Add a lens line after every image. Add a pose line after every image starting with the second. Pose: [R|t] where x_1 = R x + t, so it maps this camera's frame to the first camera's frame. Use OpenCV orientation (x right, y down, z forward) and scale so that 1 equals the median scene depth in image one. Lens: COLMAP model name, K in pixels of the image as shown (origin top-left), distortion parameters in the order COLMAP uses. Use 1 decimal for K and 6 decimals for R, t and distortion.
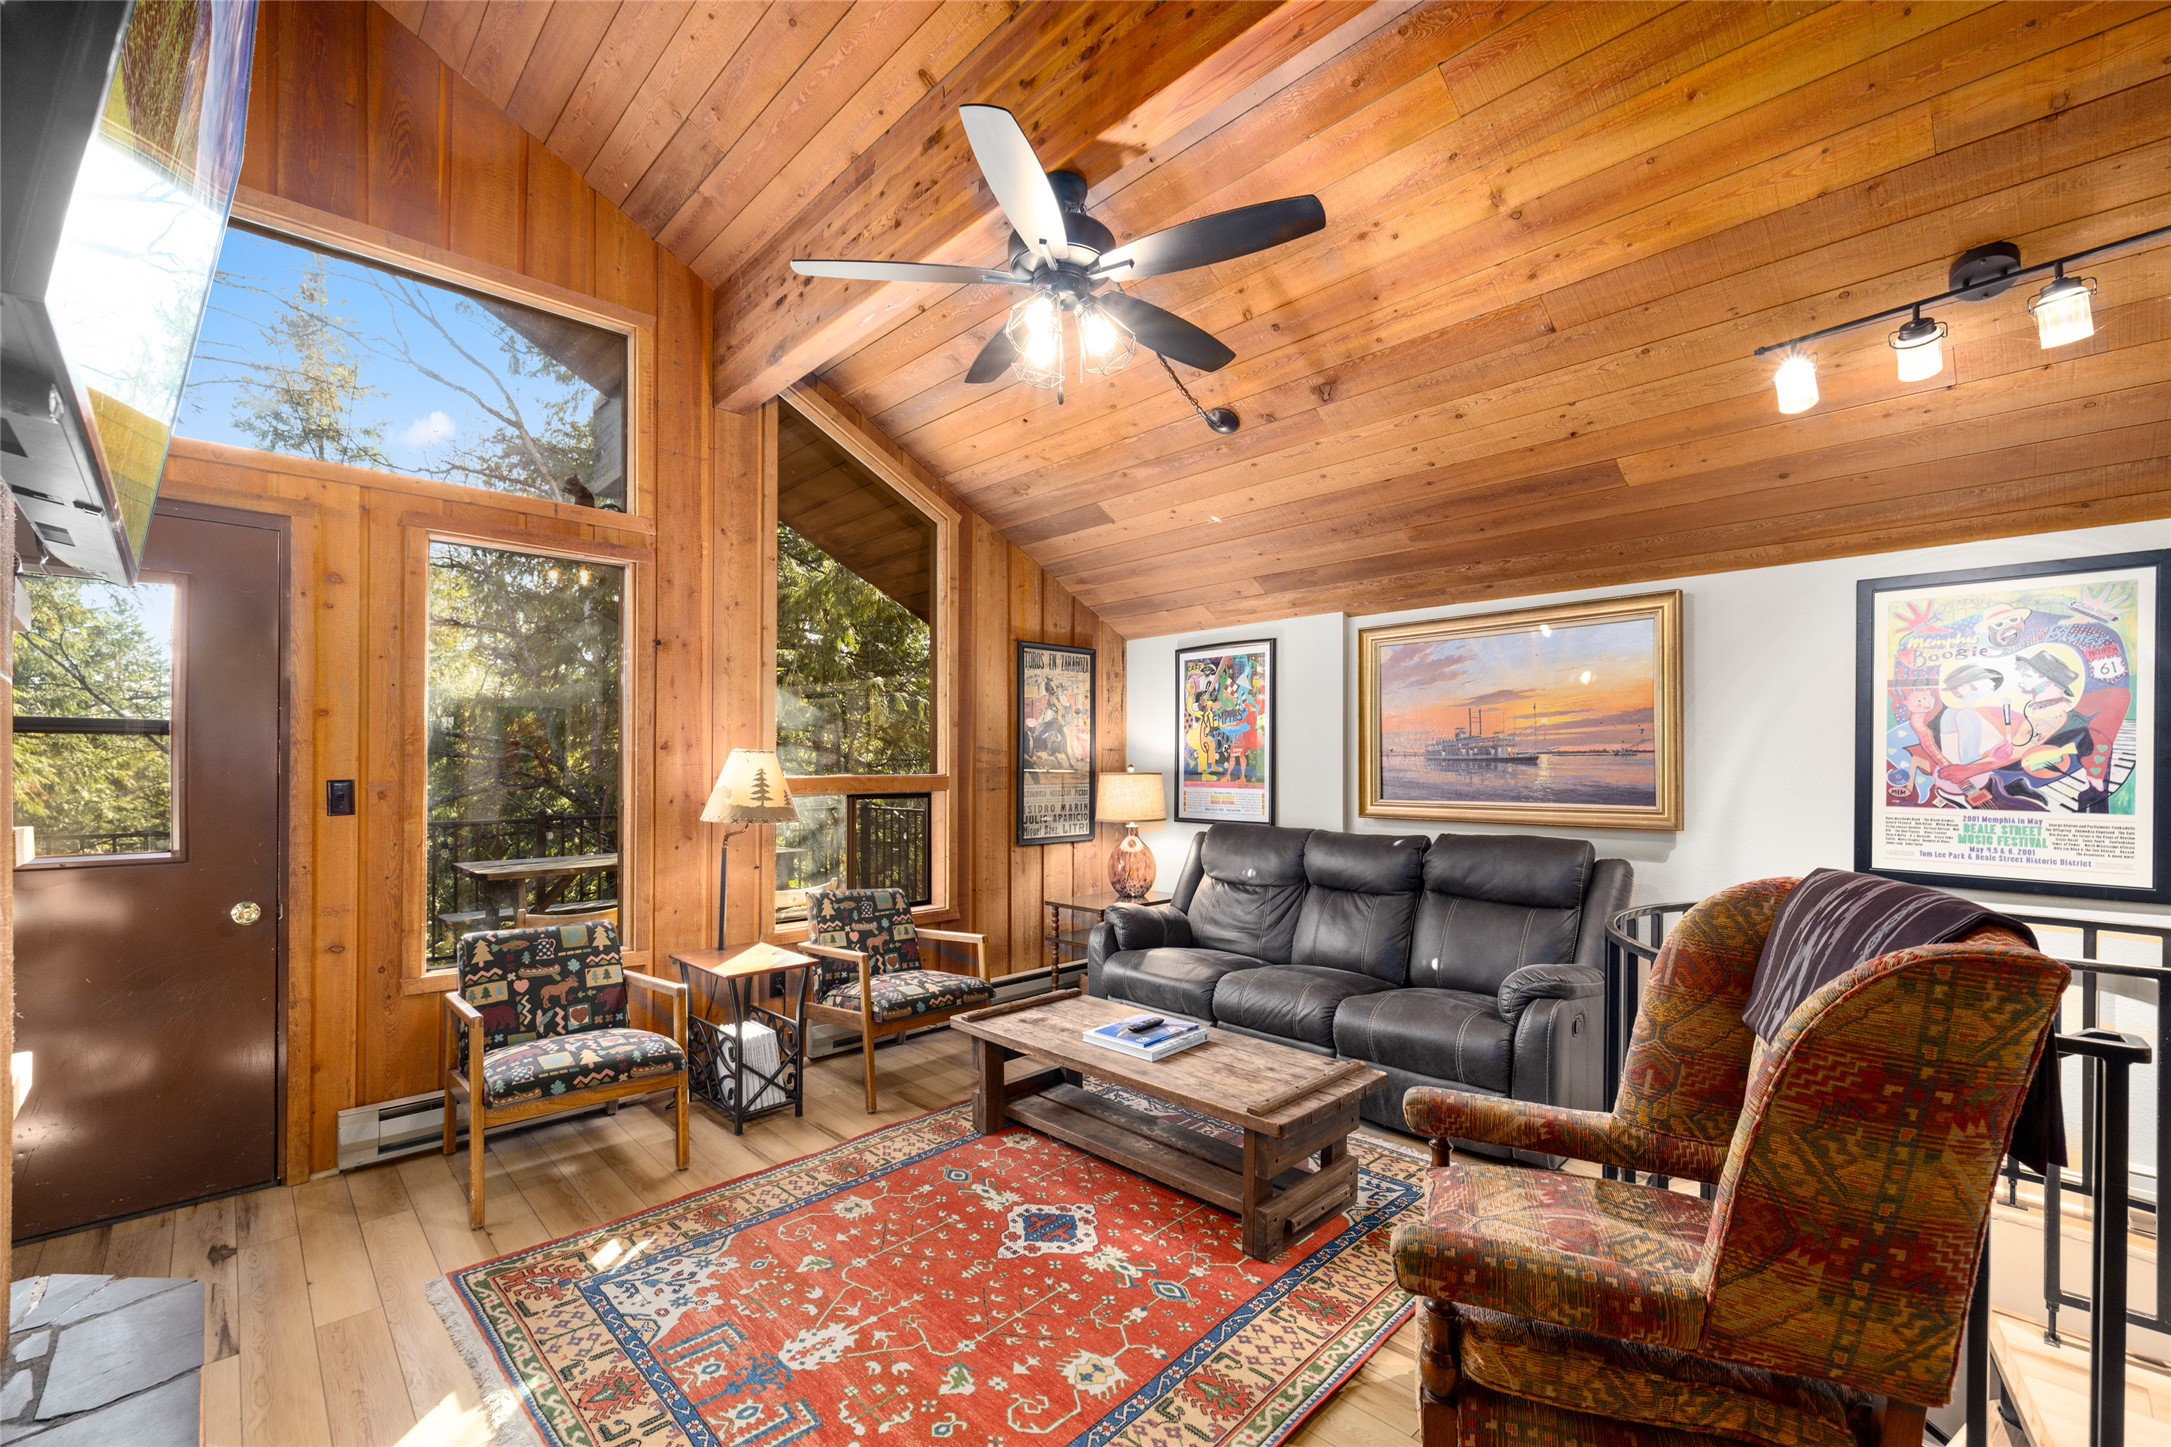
lens RADIAL K [[912.5, 0, 1073.4], [0, 912.5, 759.2], [0, 0, 1]] dist [-0.001163, 0.000210]
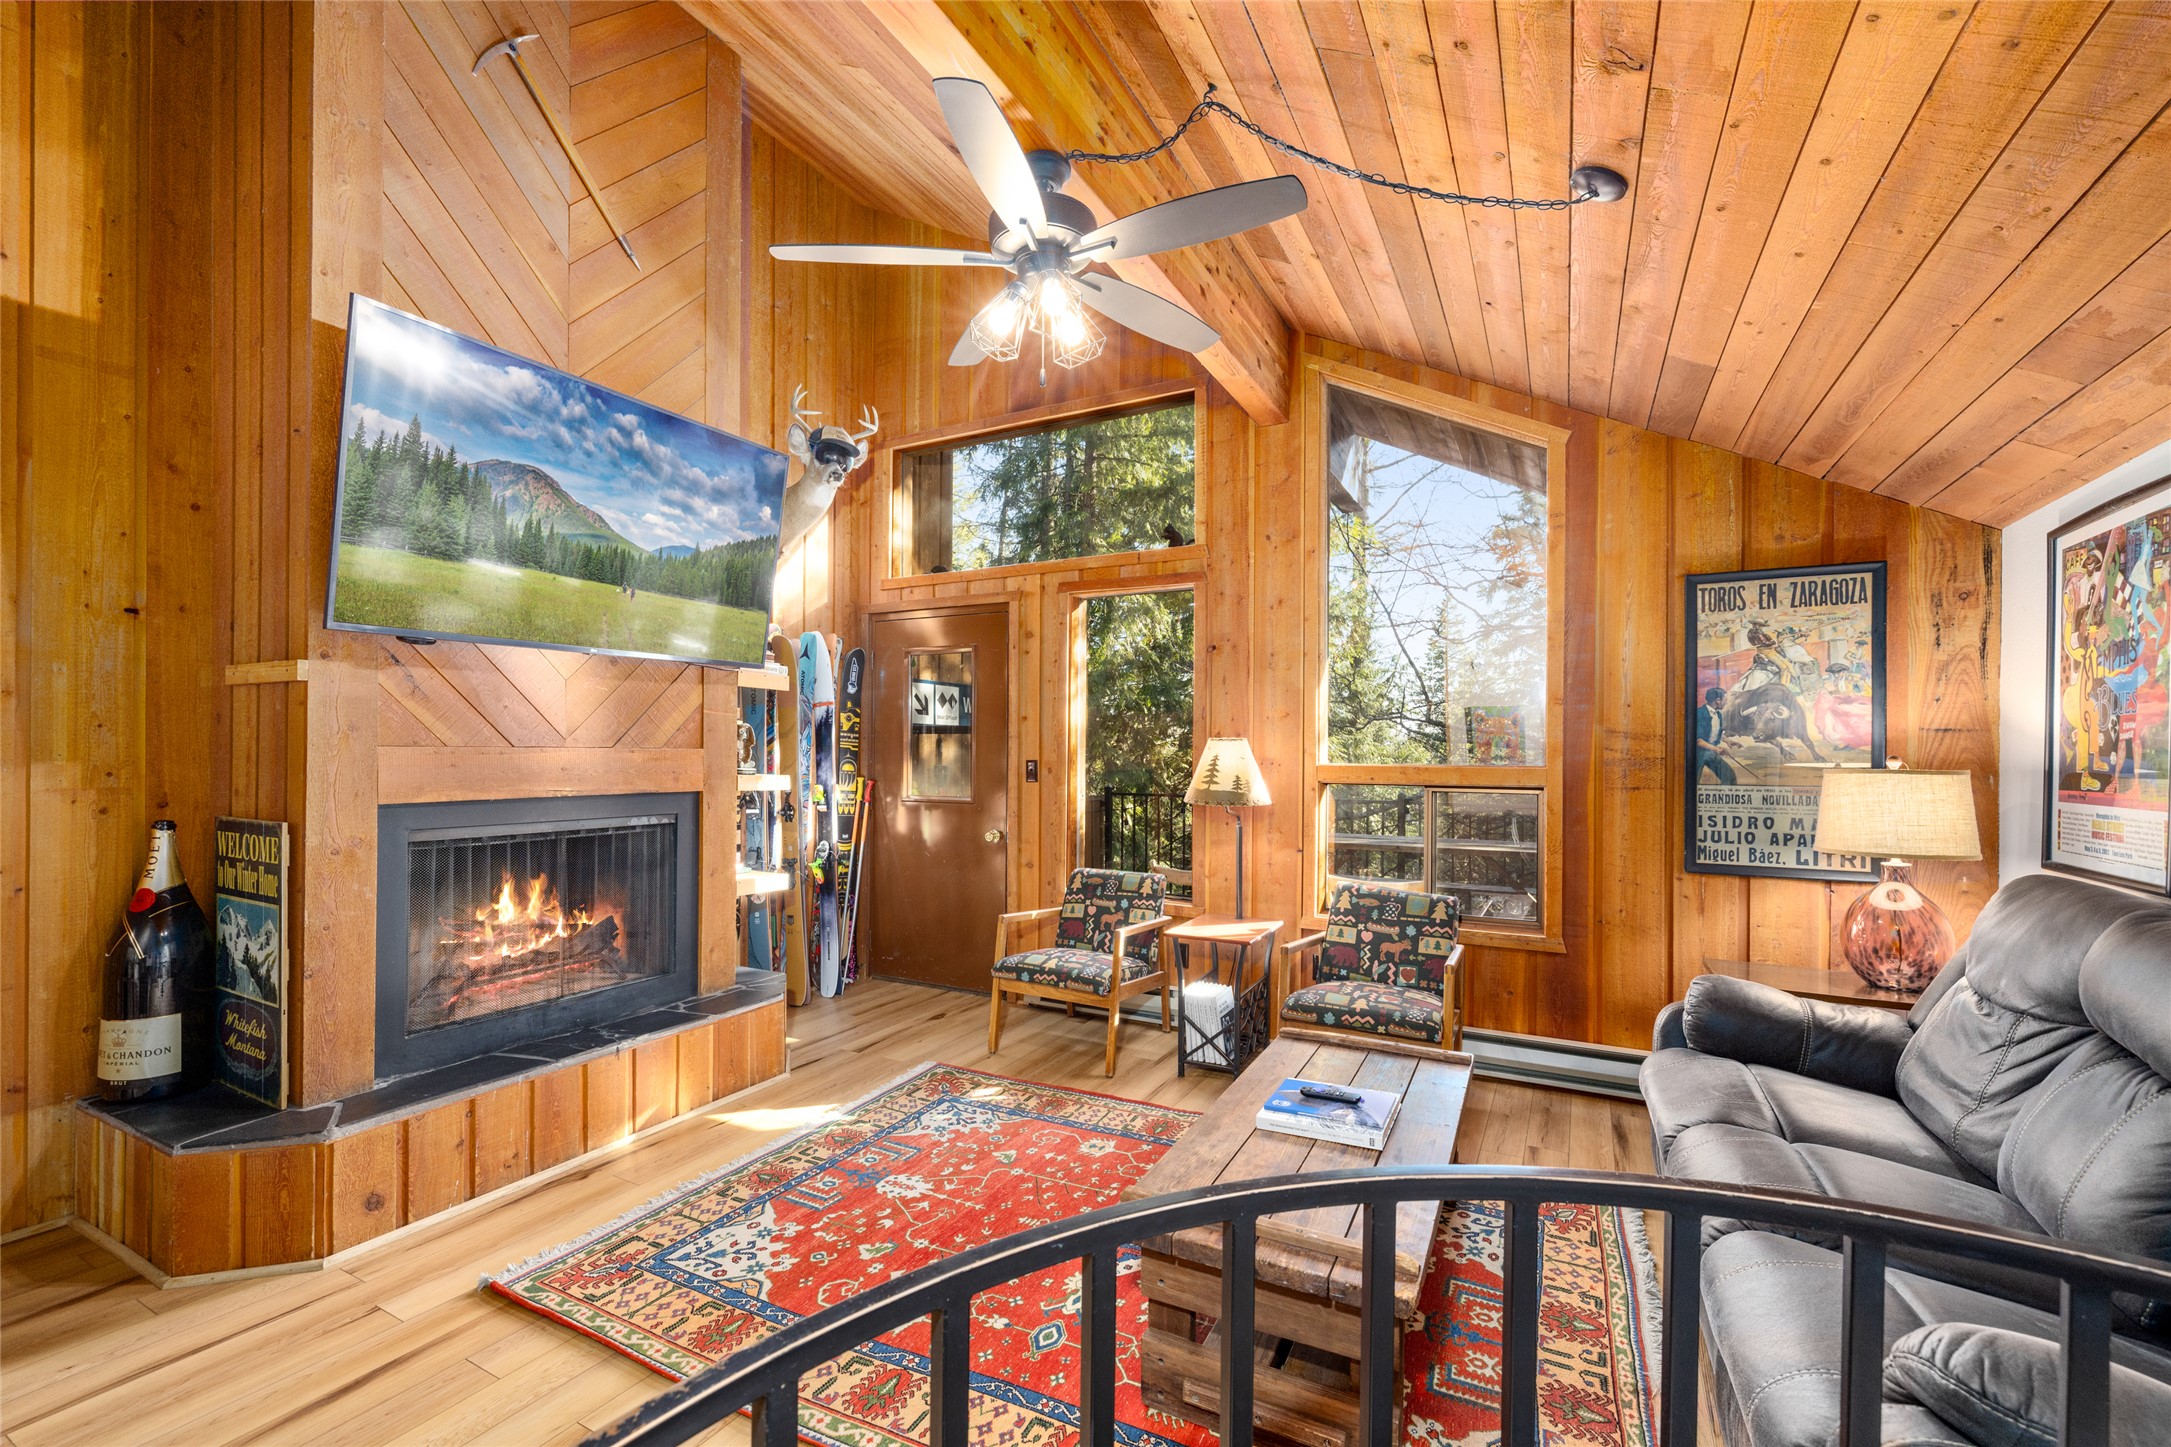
lens RADIAL K [[912.5, 0, 1079.1], [0, 912.5, 742.4], [0, 0, 1]] dist [-0.001163, 0.000210]
pose [[0.315723, -0.008545, -0.948813, 0.659100], [-0.003834, 0.999940, -0.010281, 0.007864], [0.948844, 0.006884, 0.315671, 0.508338]]
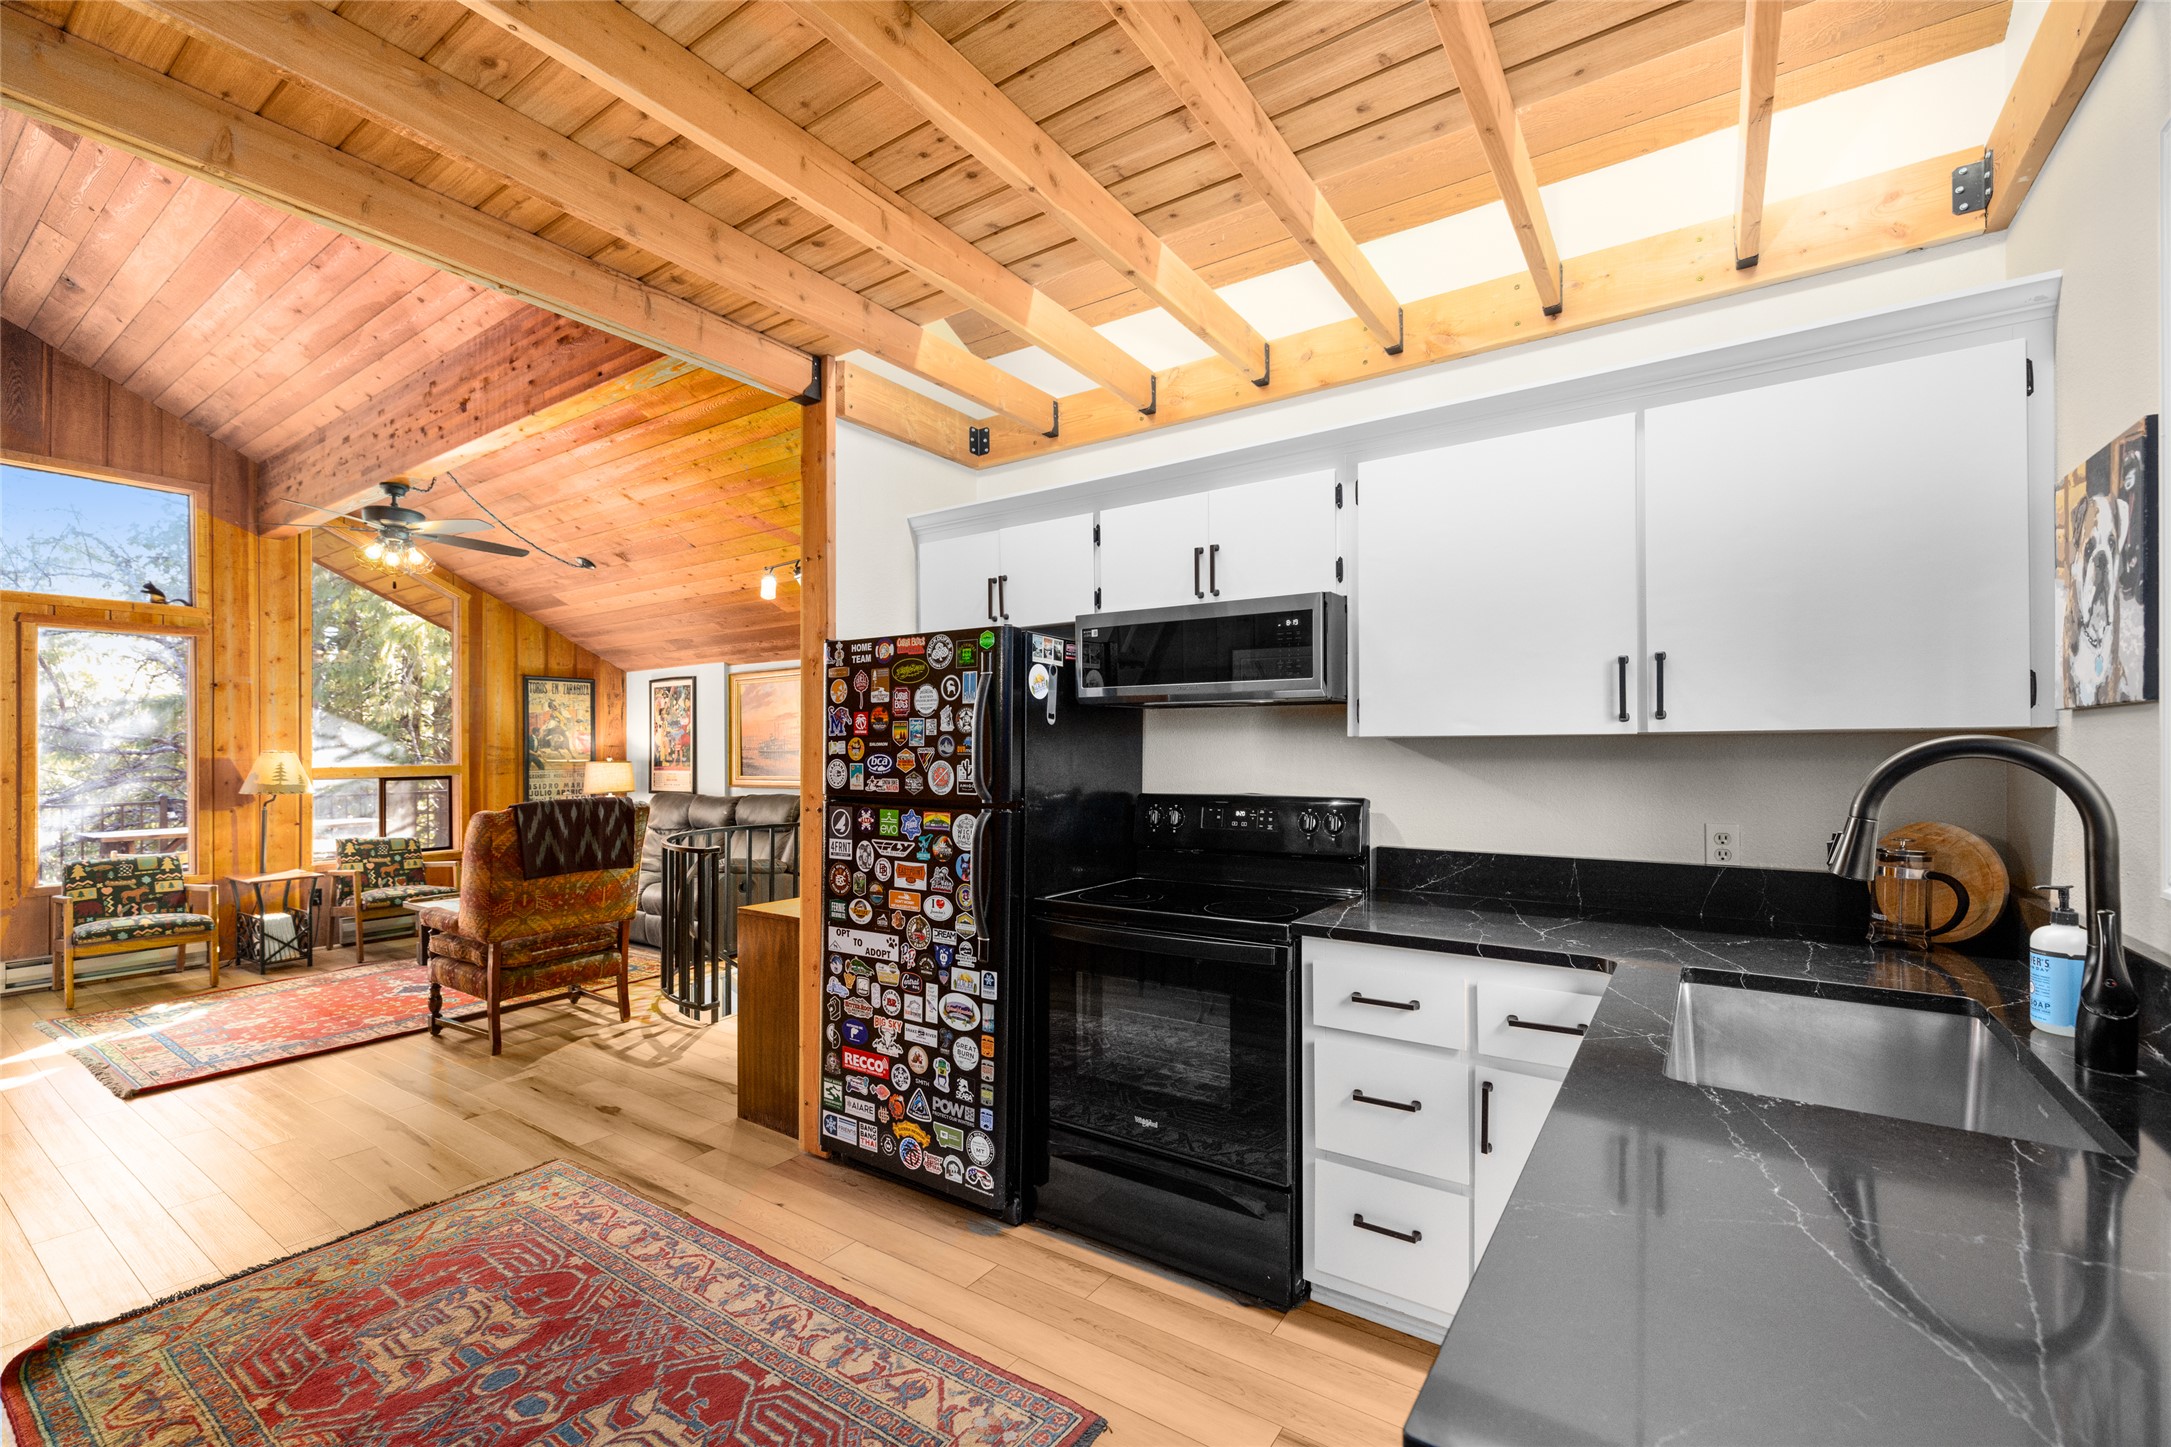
lens RADIAL K [[912.5, 0, 1082.2], [0, 912.5, 749.1], [0, 0, 1]] dist [-0.001163, 0.000210]
pose [[0.977885, -0.008910, 0.208953, 0.775180], [0.008327, 0.999959, 0.003668, -0.007646], [-0.208977, -0.001847, 0.977919, -0.986007]]
